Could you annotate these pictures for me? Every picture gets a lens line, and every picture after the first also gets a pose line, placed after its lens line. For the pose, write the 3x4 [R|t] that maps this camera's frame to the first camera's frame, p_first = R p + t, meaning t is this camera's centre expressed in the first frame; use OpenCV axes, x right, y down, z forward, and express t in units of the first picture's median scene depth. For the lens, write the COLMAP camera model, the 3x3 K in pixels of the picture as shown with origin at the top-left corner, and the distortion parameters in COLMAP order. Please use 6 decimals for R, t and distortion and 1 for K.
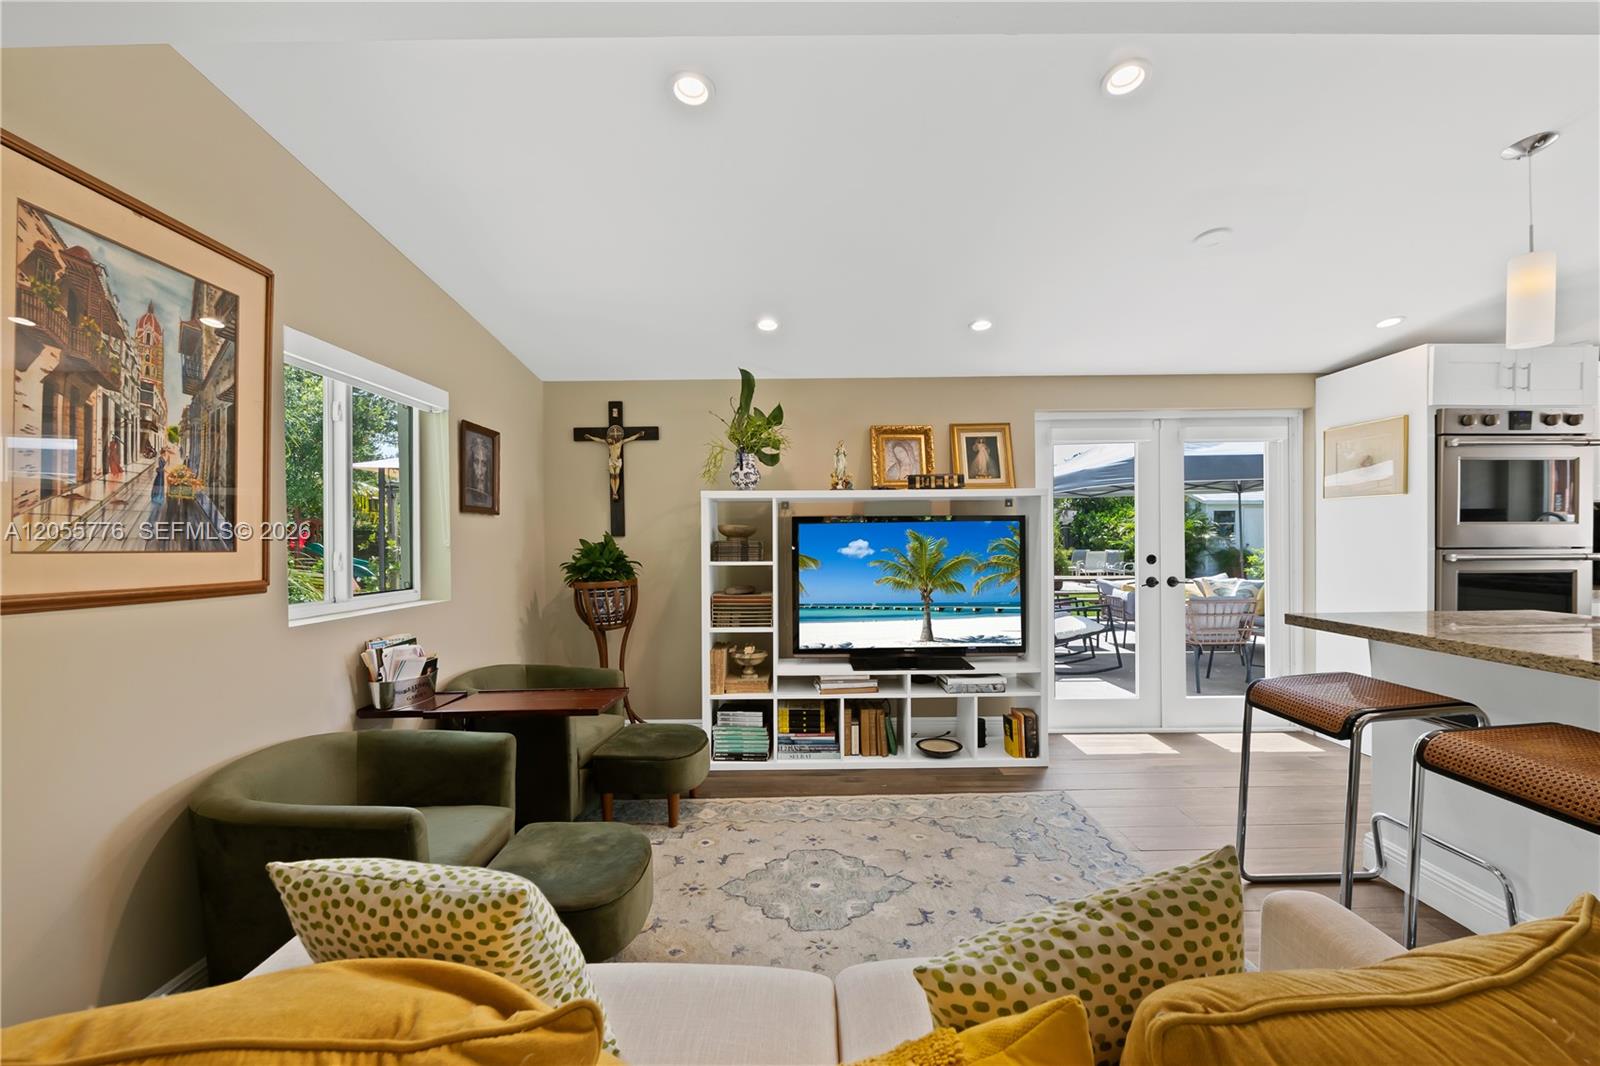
lens RADIAL K [[643.3, 0, 805.7], [0, 643.3, 547.5], [0, 0, 1]] dist [-0.000323, -0.000298]
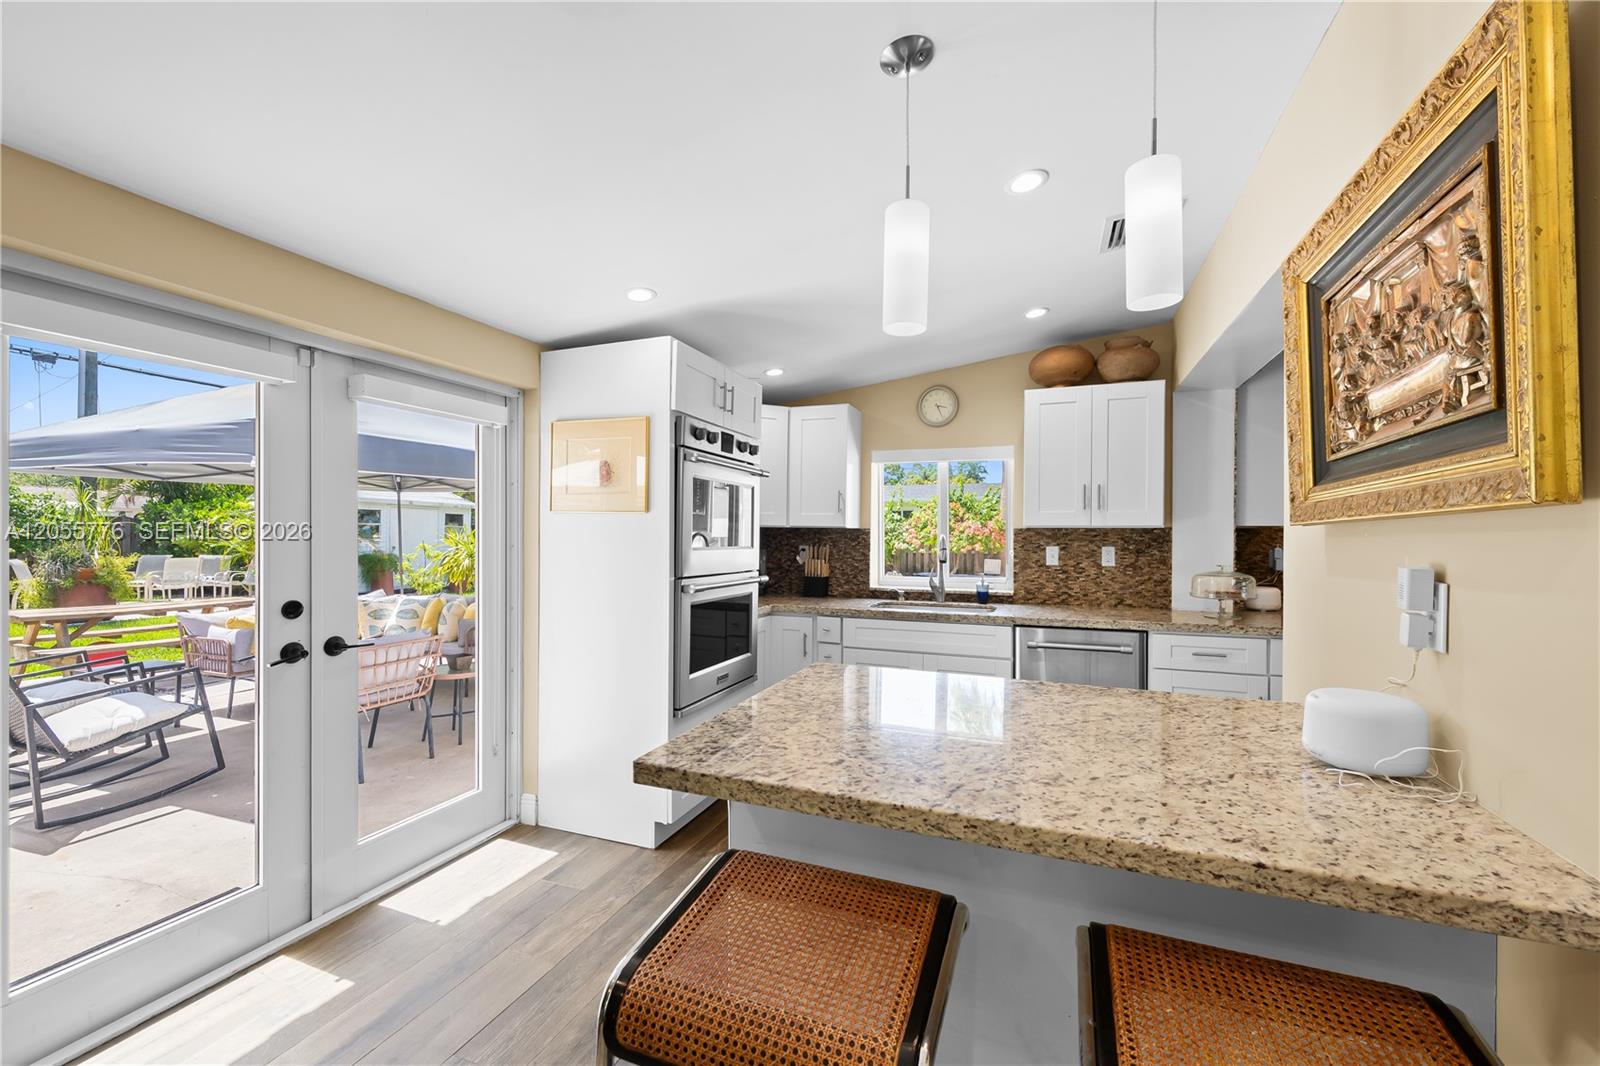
lens RADIAL K [[635.4, 0, 815.6], [0, 635.4, 536.8], [0, 0, 1]] dist [-0.000480, -0.000333]
pose [[0.359151, 0.010503, 0.933220, 0.252150], [0.000628, 0.999934, -0.011496, -0.042950], [-0.933279, 0.004714, 0.359121, 0.507725]]
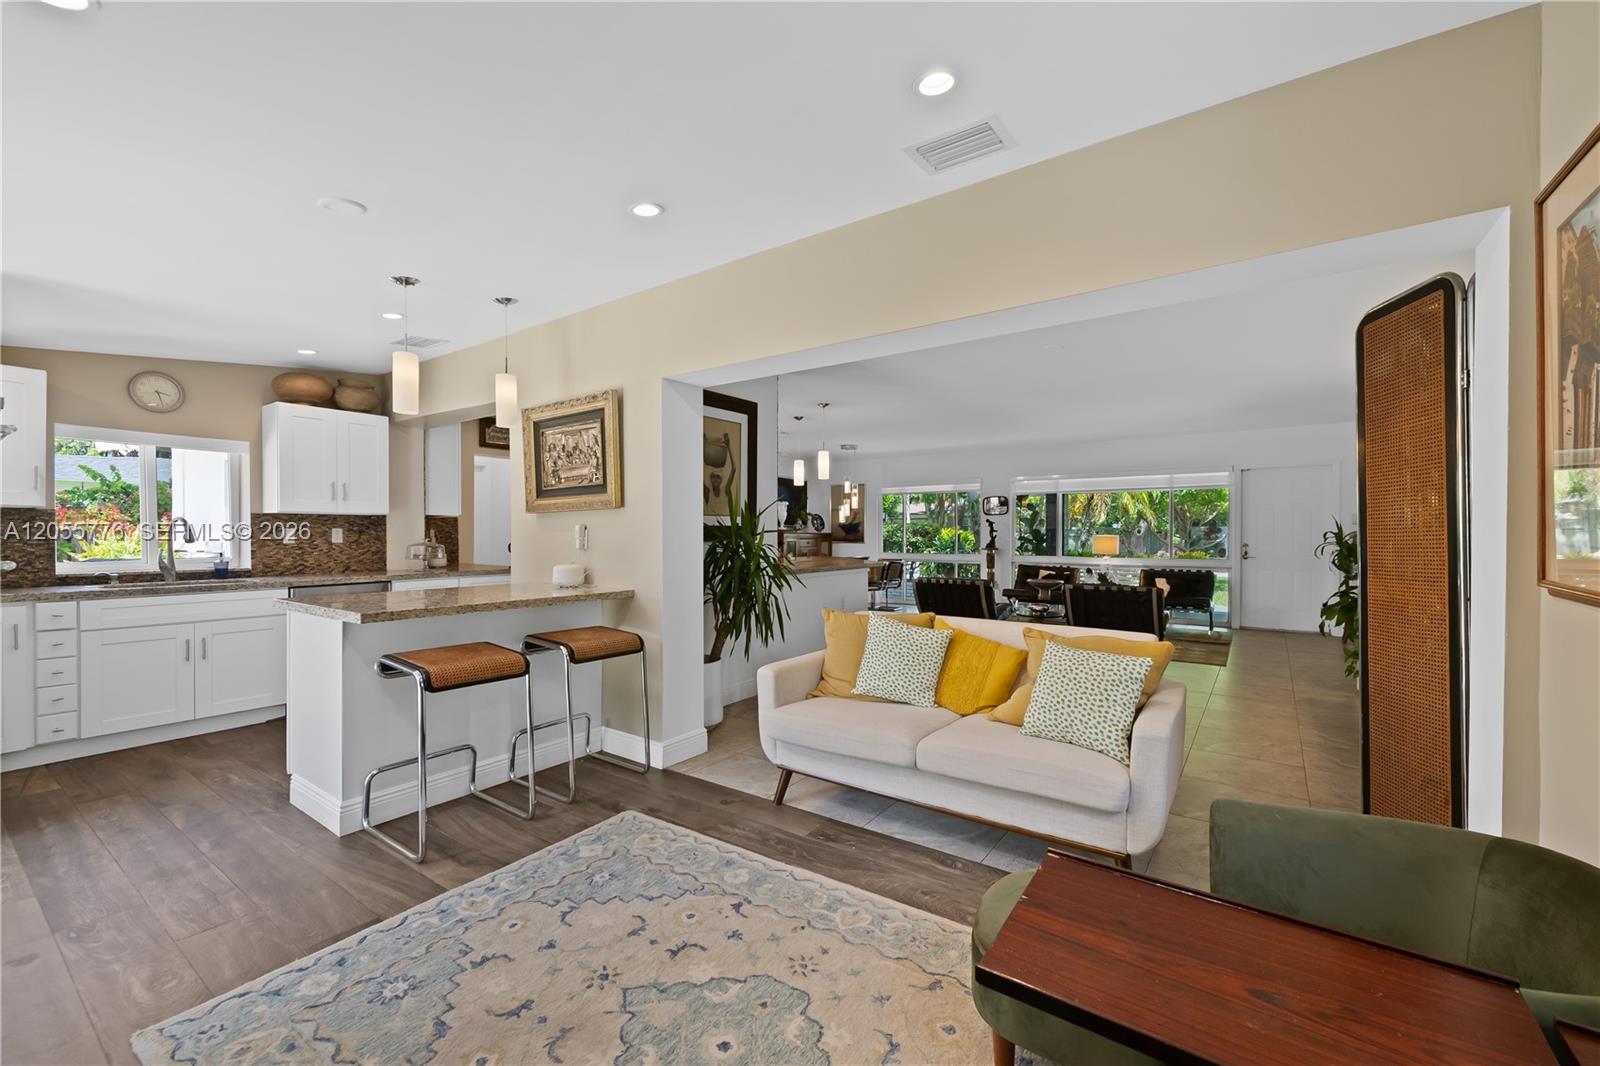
lens RADIAL K [[635.4, 0, 815.6], [0, 635.4, 536.8], [0, 0, 1]] dist [-0.000480, -0.000333]
pose [[-0.822588, 0.007526, 0.568588, -0.310182], [0.014742, 0.999859, 0.008094, -0.013590], [-0.568447, 0.015040, -0.822583, 1.021536]]
